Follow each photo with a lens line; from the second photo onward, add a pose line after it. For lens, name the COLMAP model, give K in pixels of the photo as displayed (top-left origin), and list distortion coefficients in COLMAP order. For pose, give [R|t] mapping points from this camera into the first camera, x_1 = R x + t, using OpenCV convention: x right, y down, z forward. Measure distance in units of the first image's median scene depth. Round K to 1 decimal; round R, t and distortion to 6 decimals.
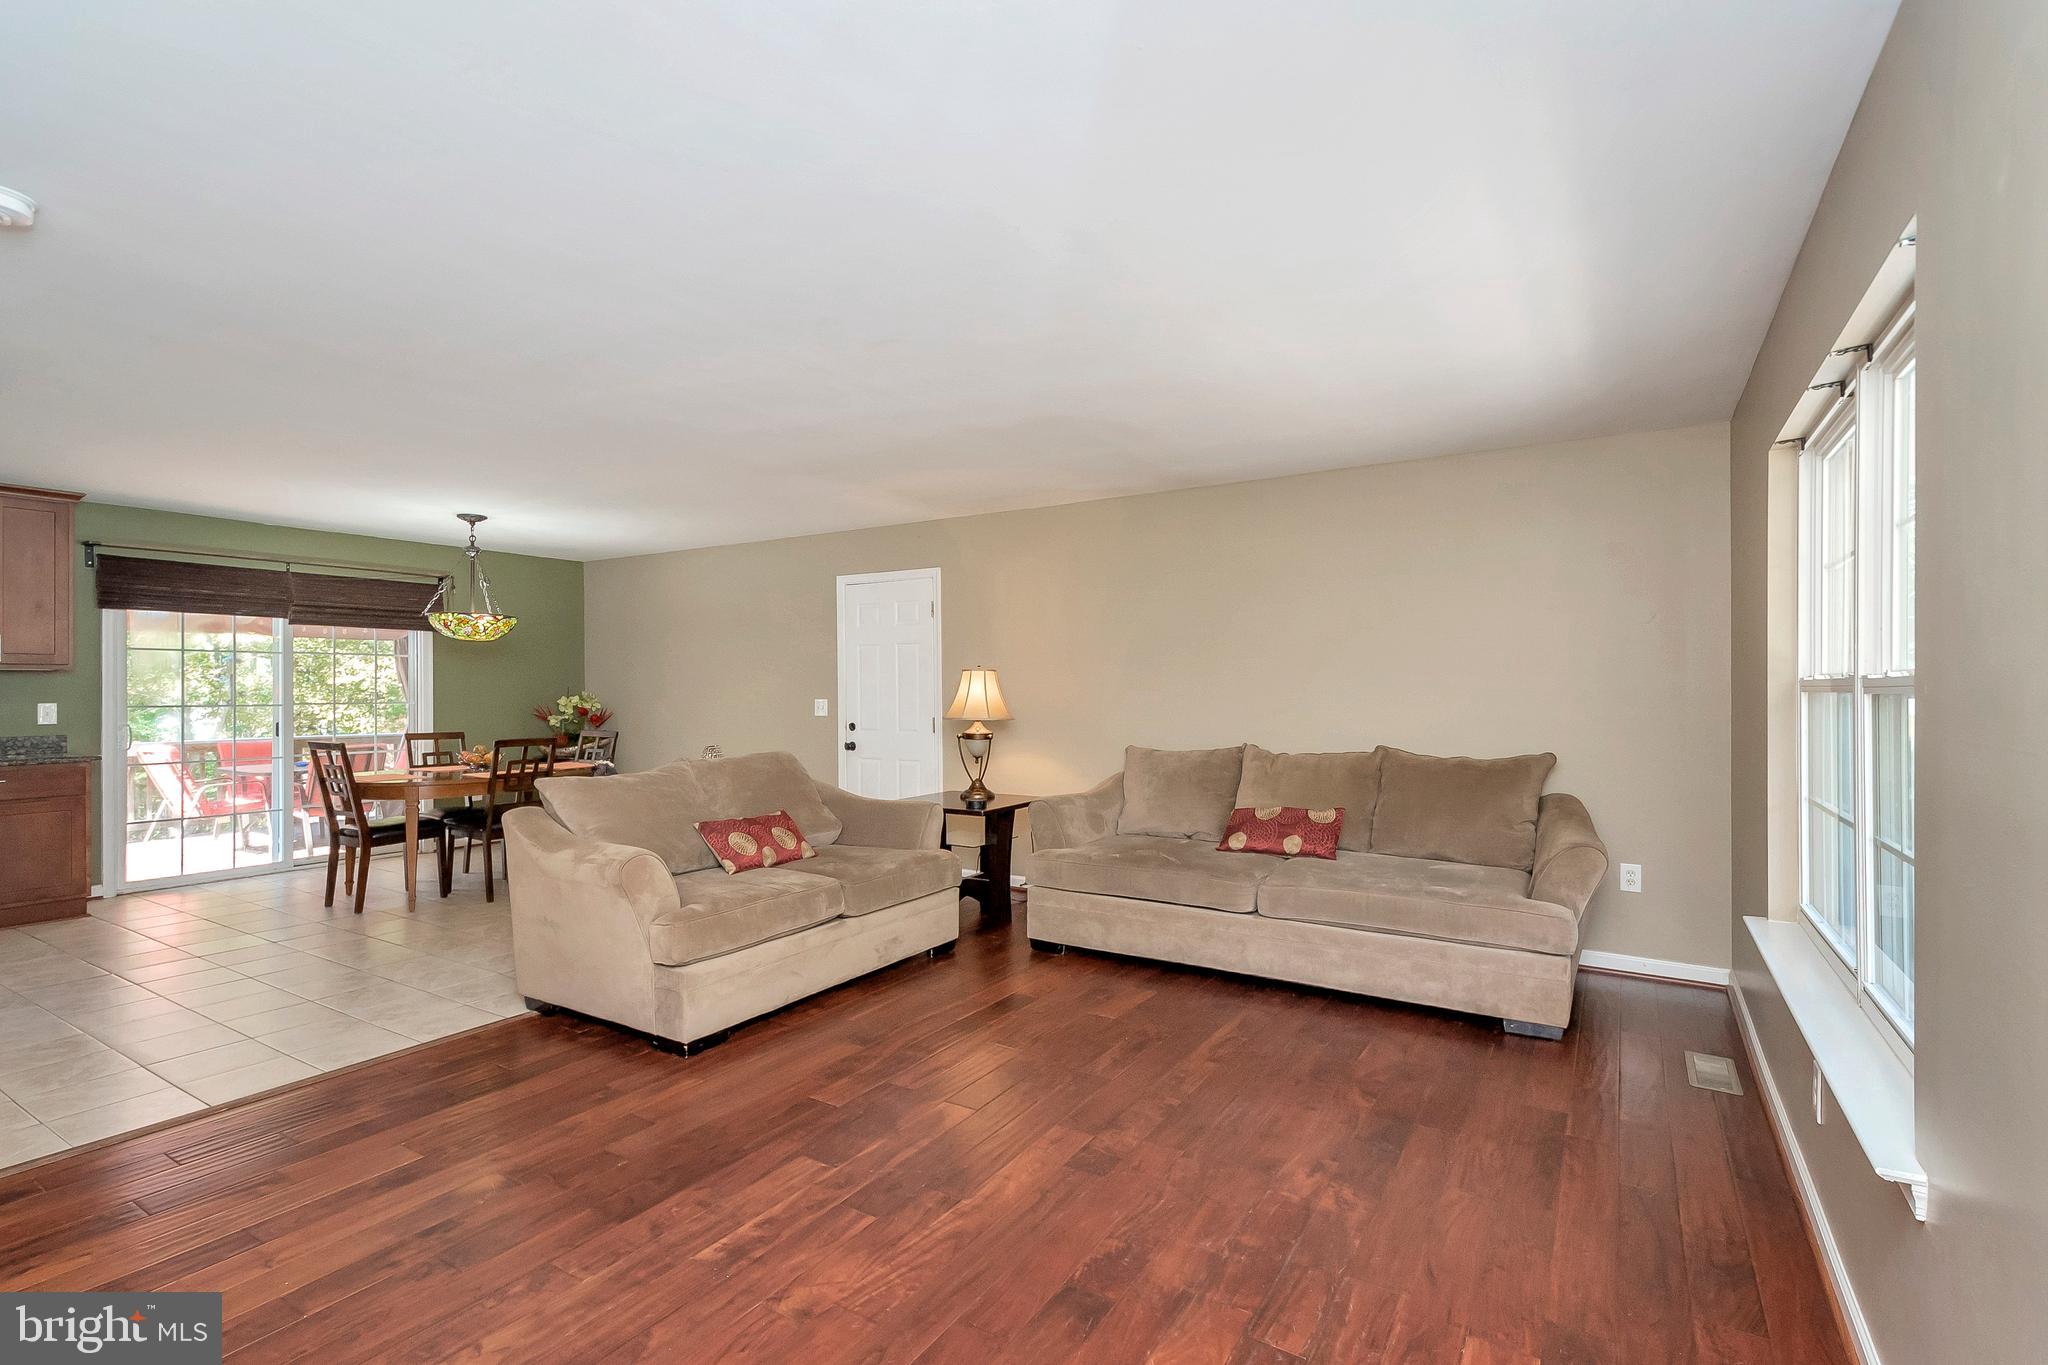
lens RADIAL K [[932.0, 0, 1020.6], [0, 932.0, 685.2], [0, 0, 1]] dist [0.021358, -0.006794]
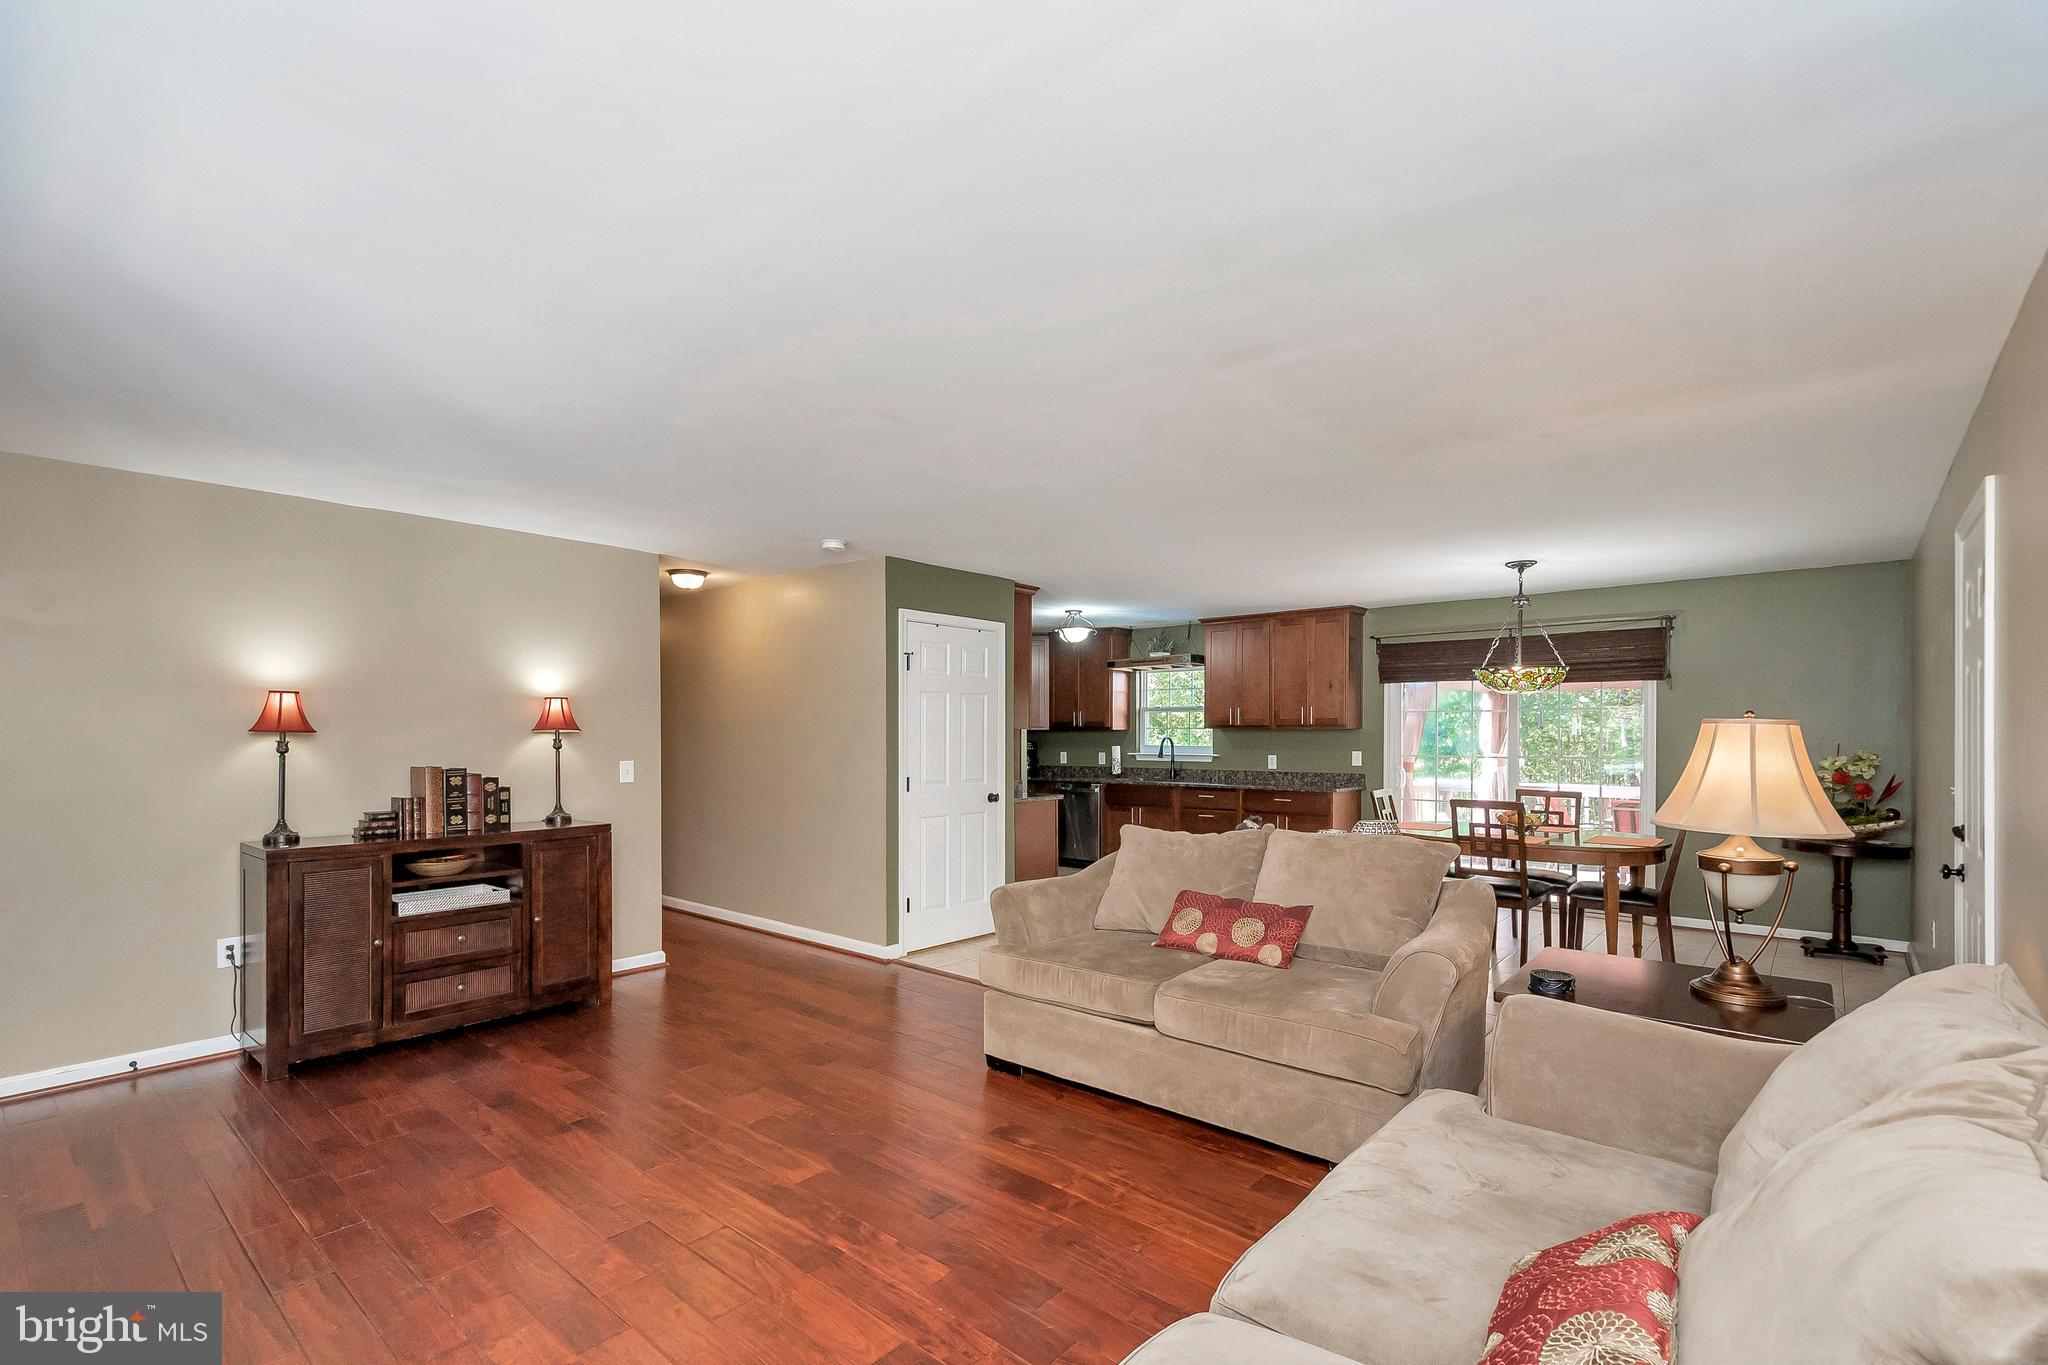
lens RADIAL K [[932.0, 0, 1022.4], [0, 932.0, 743.4], [0, 0, 1]] dist [0.021358, -0.006794]
pose [[-0.137463, 0.011546, -0.990440, 0.431082], [0.002890, 0.999932, 0.011255, -0.010584], [0.990503, -0.001316, -0.137488, 0.648882]]
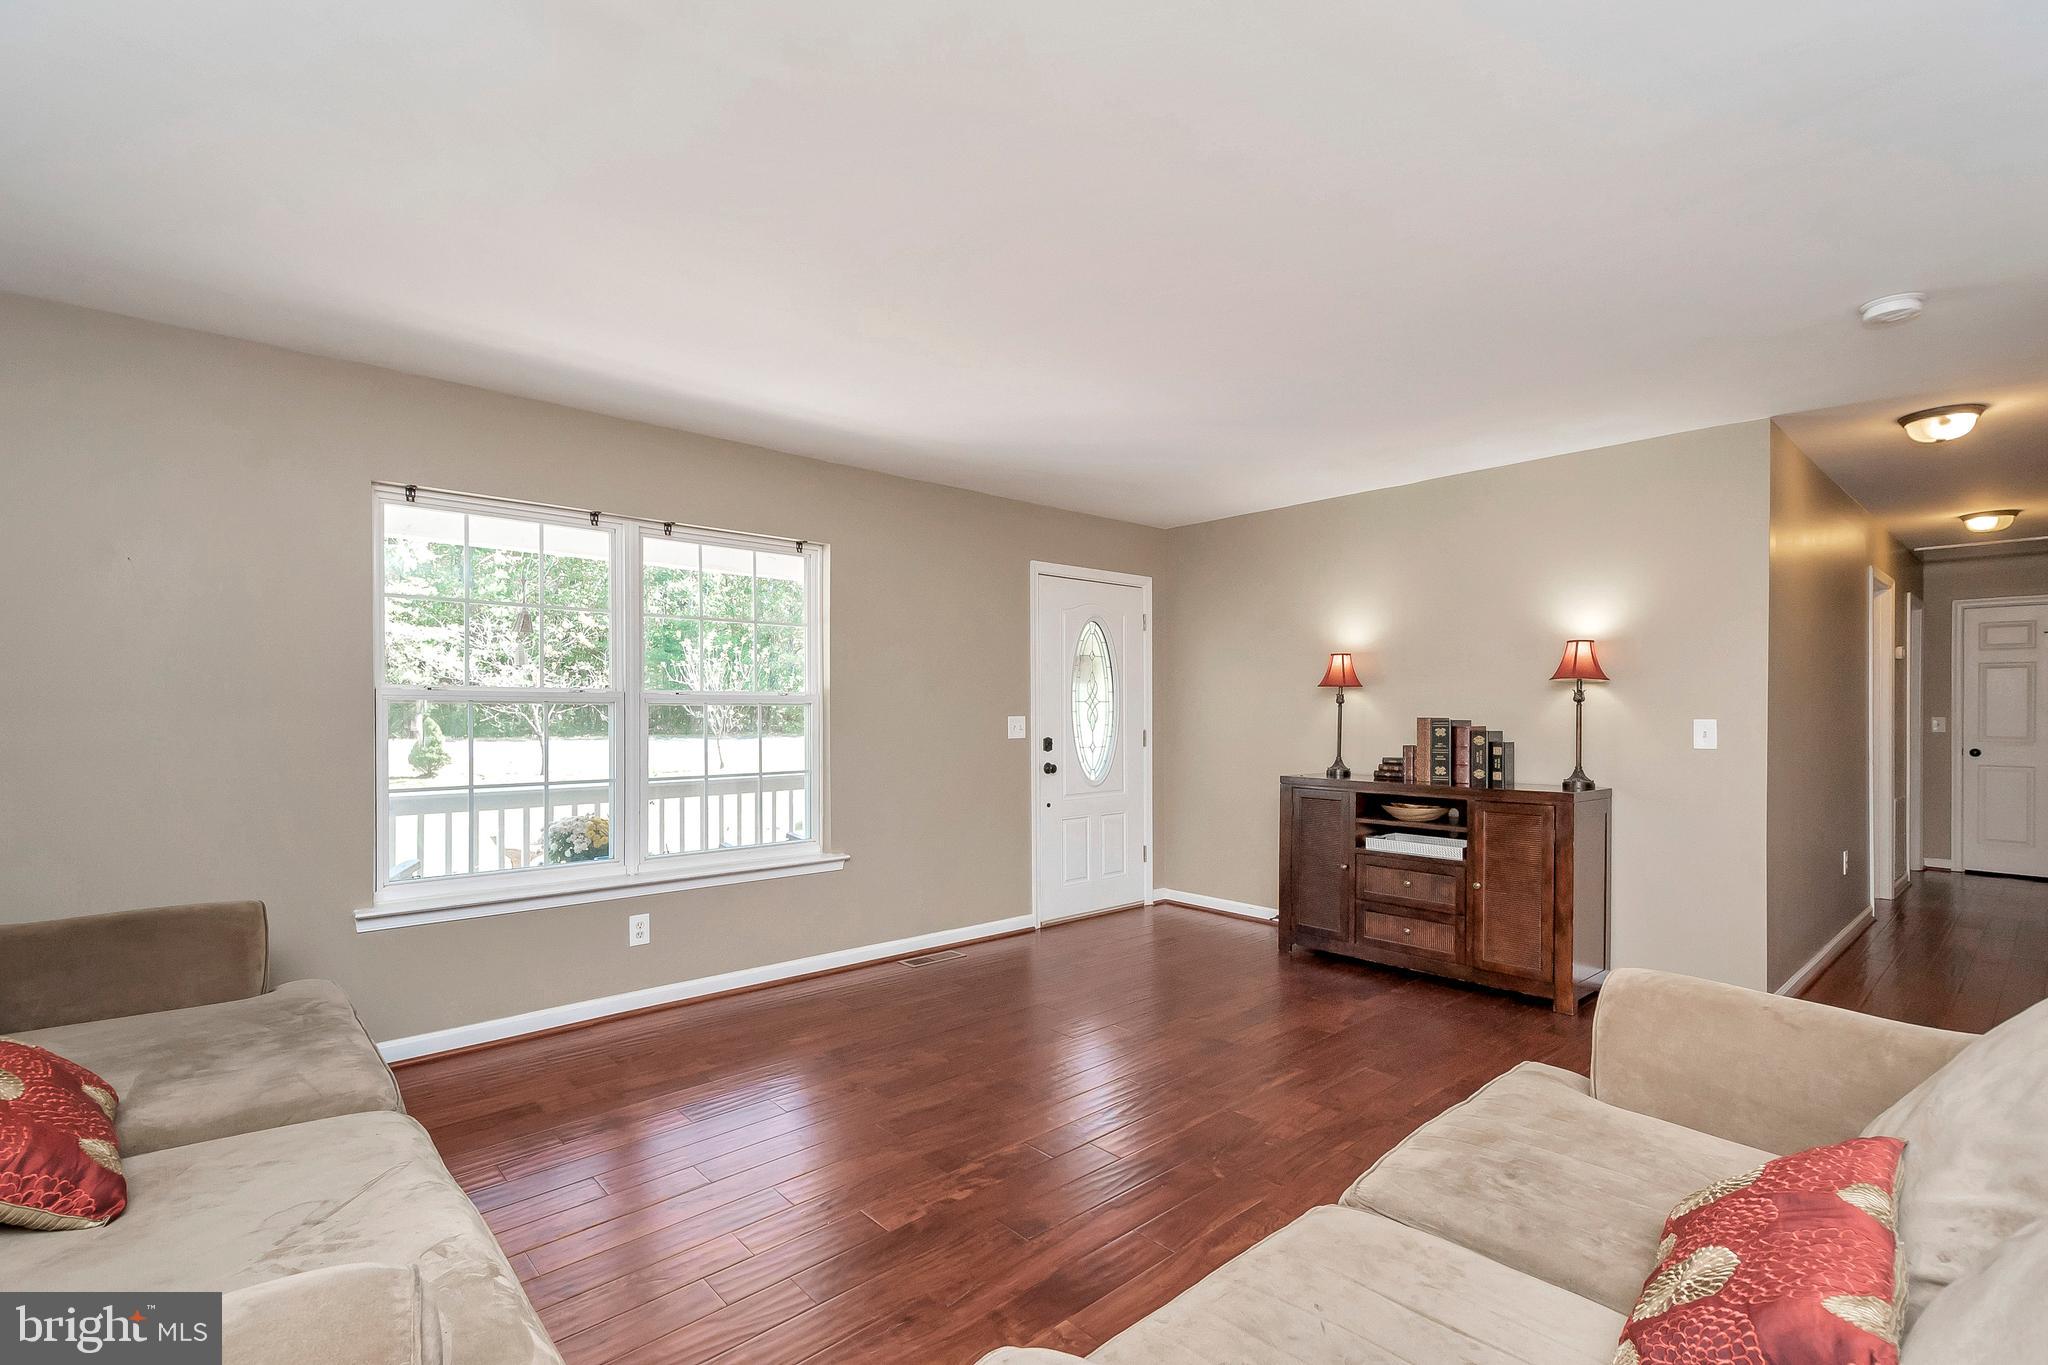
lens RADIAL K [[932.0, 0, 1026.9], [0, 932.0, 715.2], [0, 0, 1]] dist [0.021358, -0.006794]
pose [[-0.964560, -0.001323, 0.263859, -0.121369], [-0.000477, 0.999995, 0.003272, 0.010458], [-0.263862, 0.003030, -0.964556, 0.912387]]
